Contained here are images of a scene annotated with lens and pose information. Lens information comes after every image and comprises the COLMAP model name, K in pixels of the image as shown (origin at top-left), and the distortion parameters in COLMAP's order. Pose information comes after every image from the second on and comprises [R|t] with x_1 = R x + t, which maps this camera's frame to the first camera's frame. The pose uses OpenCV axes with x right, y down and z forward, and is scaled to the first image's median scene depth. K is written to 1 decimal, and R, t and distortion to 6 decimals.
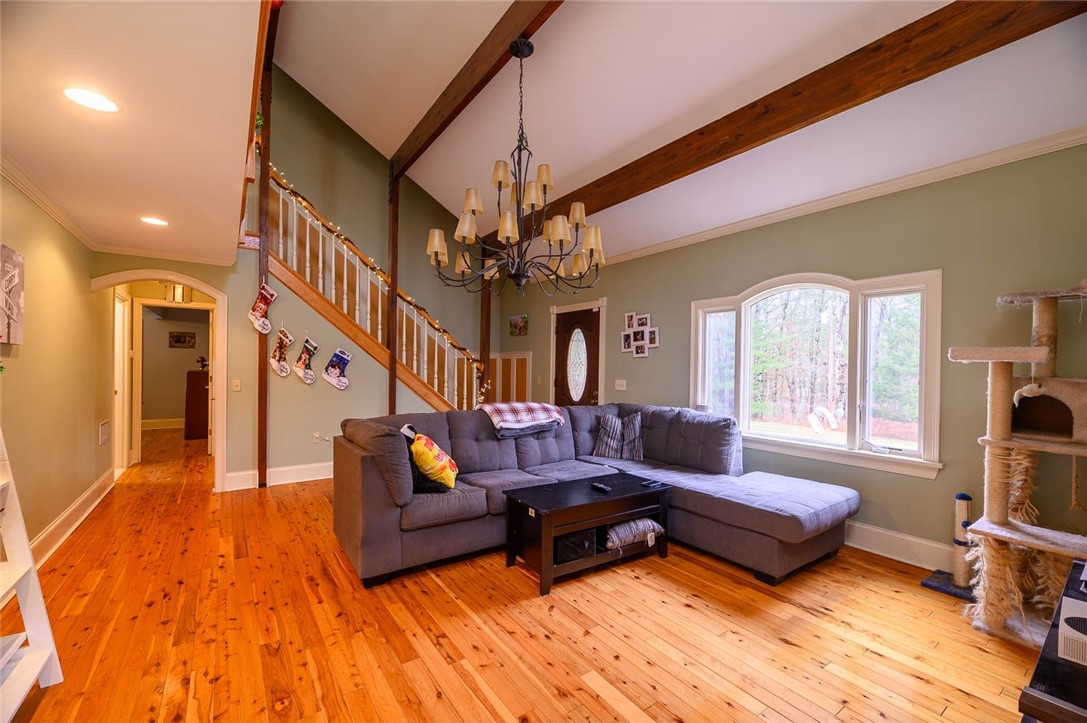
lens RADIAL K [[455.1, 0, 543.5], [0, 455.1, 361.5], [0, 0, 1]] dist [-0.001629, -0.000080]
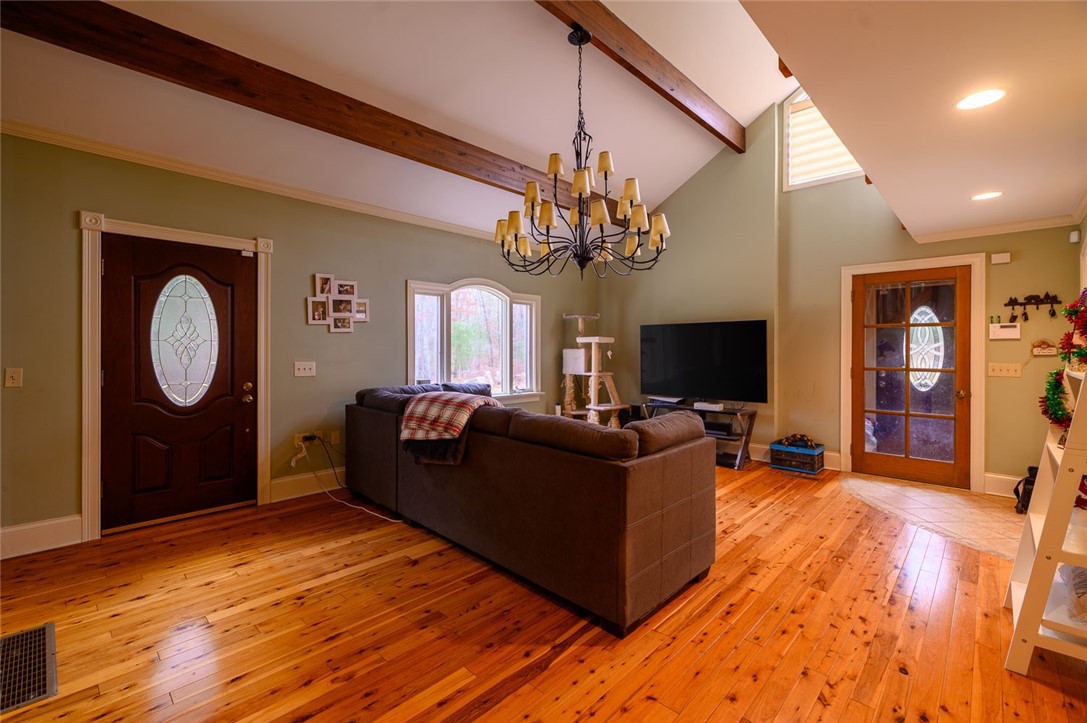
lens RADIAL K [[476.0, 0, 545.6], [0, 476.0, 346.0], [0, 0, 1]] dist [-0.000397, 0.000023]
pose [[-0.204222, -0.008690, 0.978886, -0.779617], [-0.015855, 0.999859, 0.005568, 0.005008], [-0.978796, -0.014383, -0.204331, 0.921742]]
